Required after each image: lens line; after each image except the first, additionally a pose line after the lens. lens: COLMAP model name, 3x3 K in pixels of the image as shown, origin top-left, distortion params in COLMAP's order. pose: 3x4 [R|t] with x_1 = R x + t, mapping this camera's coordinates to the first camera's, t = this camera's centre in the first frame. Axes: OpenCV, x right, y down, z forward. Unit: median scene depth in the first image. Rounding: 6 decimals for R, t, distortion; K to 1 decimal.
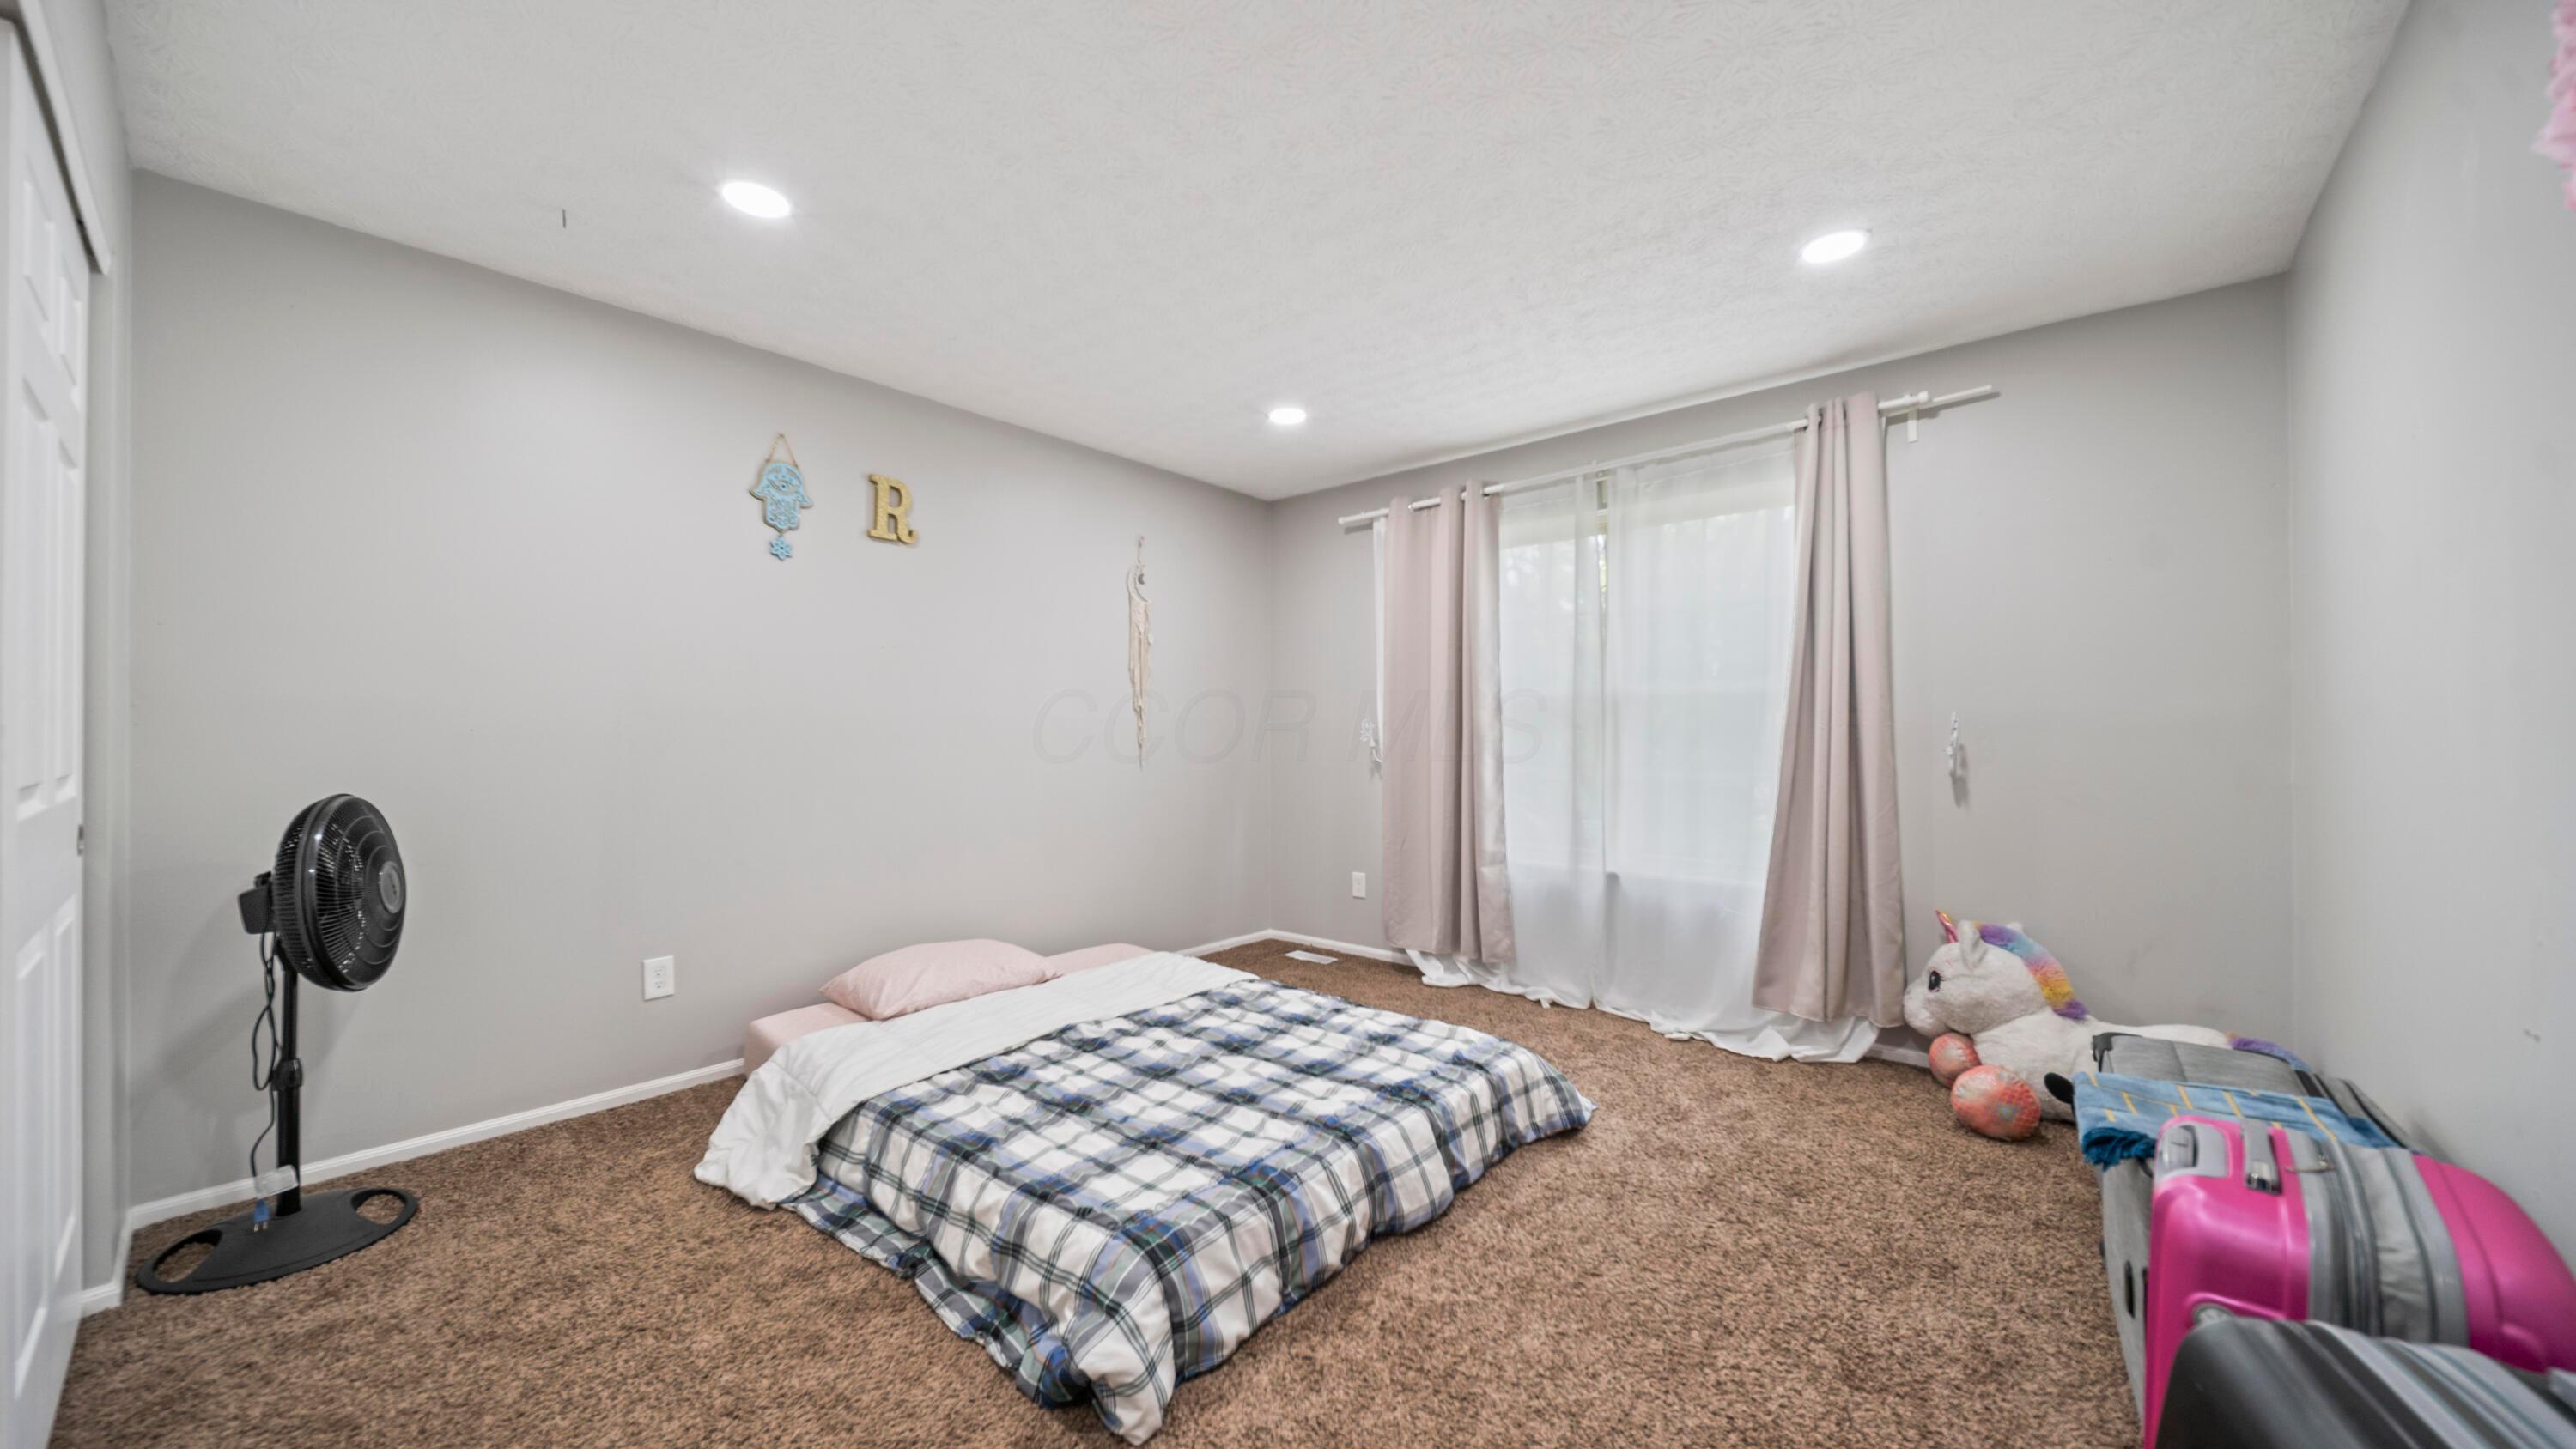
lens RADIAL K [[903.6, 0, 1284.9], [0, 903.6, 733.0], [0, 0, 1]] dist [0.021906, -0.008624]
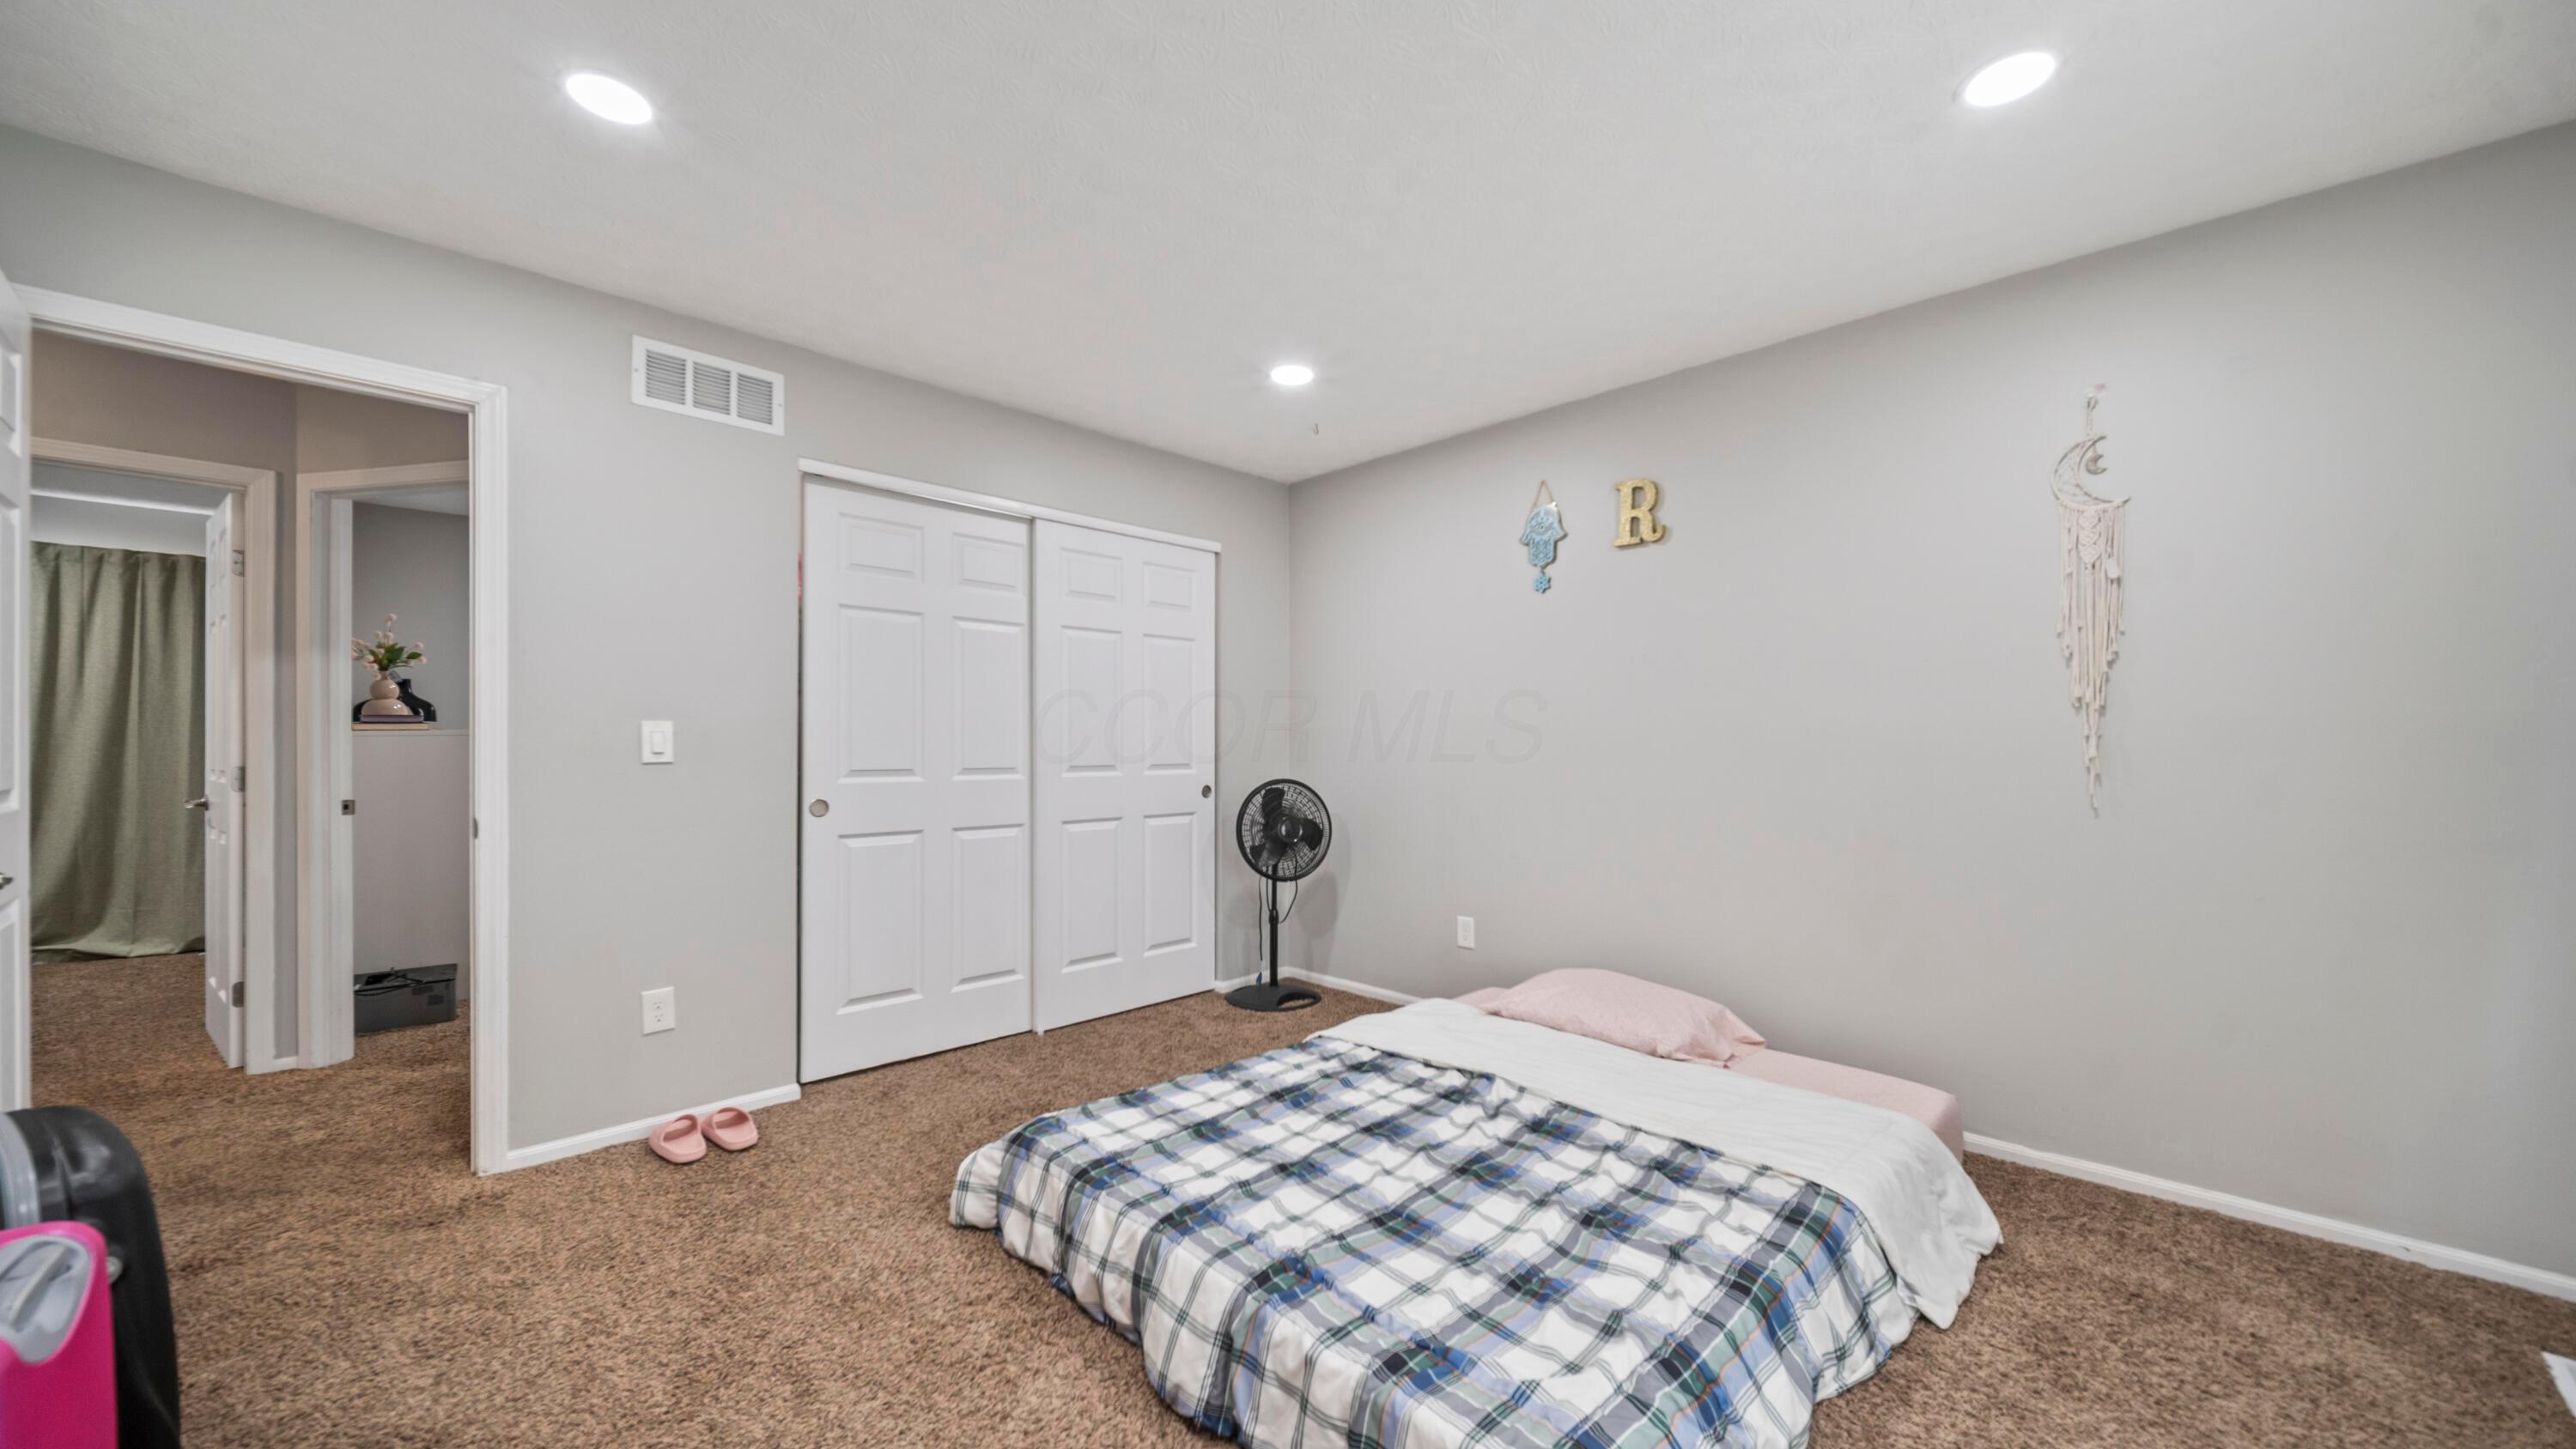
lens RADIAL K [[903.6, 0, 1284.9], [0, 903.6, 733.0], [0, 0, 1]] dist [0.021906, -0.008624]
pose [[-0.074431, -0.026560, -0.996872, 0.679122], [-0.010937, 0.999607, -0.025816, 0.018686], [0.997166, 0.008981, -0.074692, 0.890380]]
